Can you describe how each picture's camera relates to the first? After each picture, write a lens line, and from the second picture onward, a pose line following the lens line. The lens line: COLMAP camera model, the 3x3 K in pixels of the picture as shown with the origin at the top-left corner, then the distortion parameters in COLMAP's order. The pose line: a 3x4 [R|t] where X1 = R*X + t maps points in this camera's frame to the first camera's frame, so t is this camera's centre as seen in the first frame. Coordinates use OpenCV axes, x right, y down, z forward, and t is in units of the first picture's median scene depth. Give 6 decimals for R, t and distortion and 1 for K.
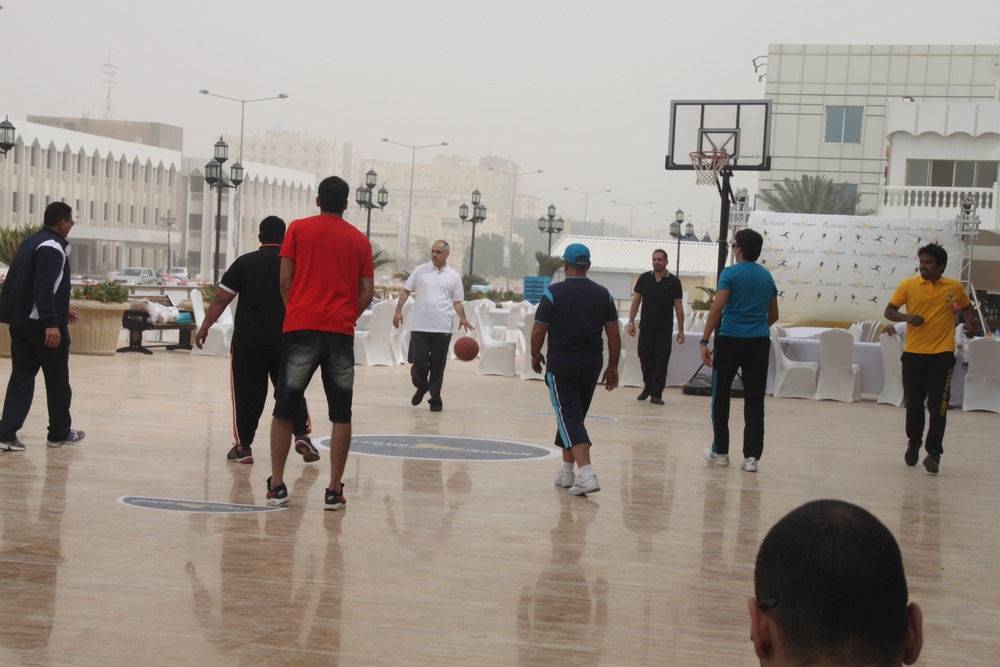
lens RADIAL K [[2200.4, 0, 495.3], [0, 2200.4, 329.7], [0, 0, 1]] dist [0.496477, 0.000000]
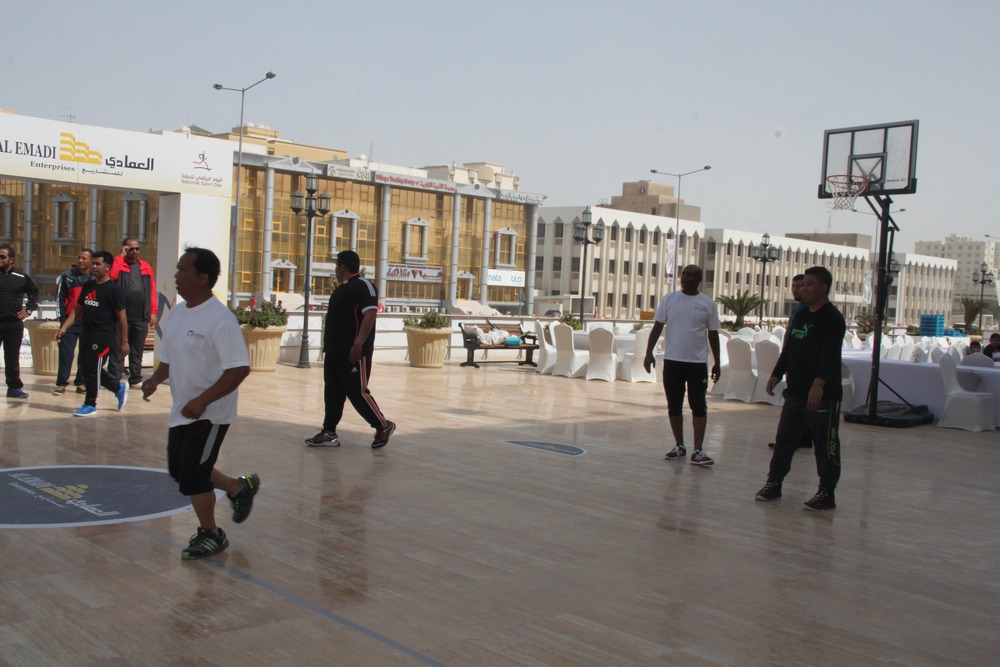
lens RADIAL K [[1105.0, 0, 539.8], [0, 1105.0, 335.6], [0, 0, 1]] dist [0.078180, 0.000000]
pose [[0.875873, 0.009310, -0.482452, 0.090347], [-0.016032, 0.999823, -0.009813, -0.001067], [0.482276, 0.016329, 0.875867, 0.210262]]
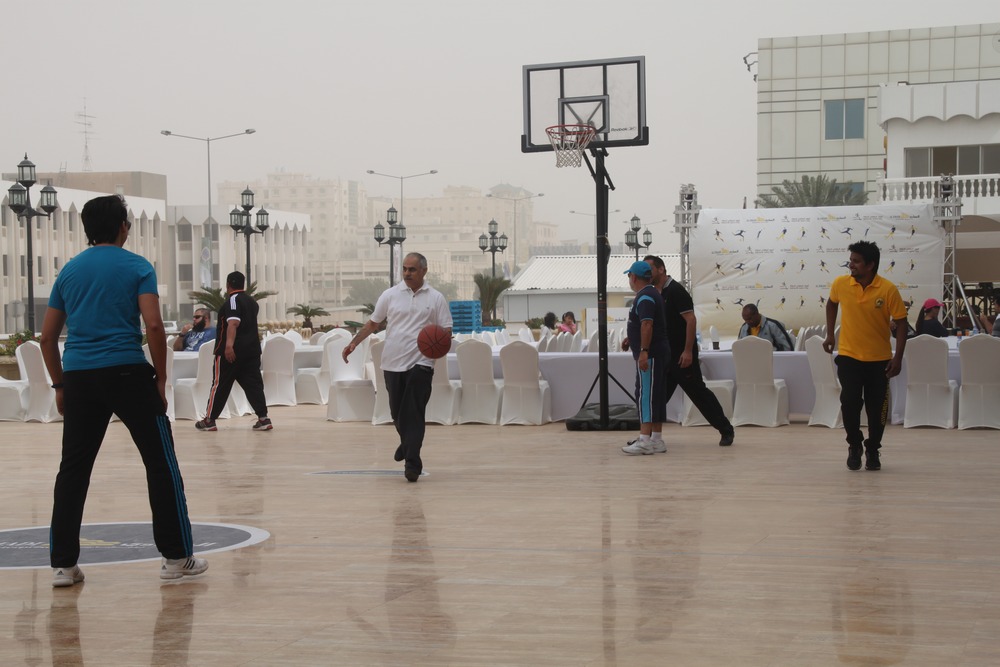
lens RADIAL K [[2200.4, 0, 504.4], [0, 2200.4, 334.8], [0, 0, 1]] dist [0.496477, 0.000000]
pose [[0.997526, -0.067008, -0.021259, 0.035462], [0.066710, 0.997668, -0.014421, 0.002021], [0.022176, 0.012967, 0.999670, 0.085402]]
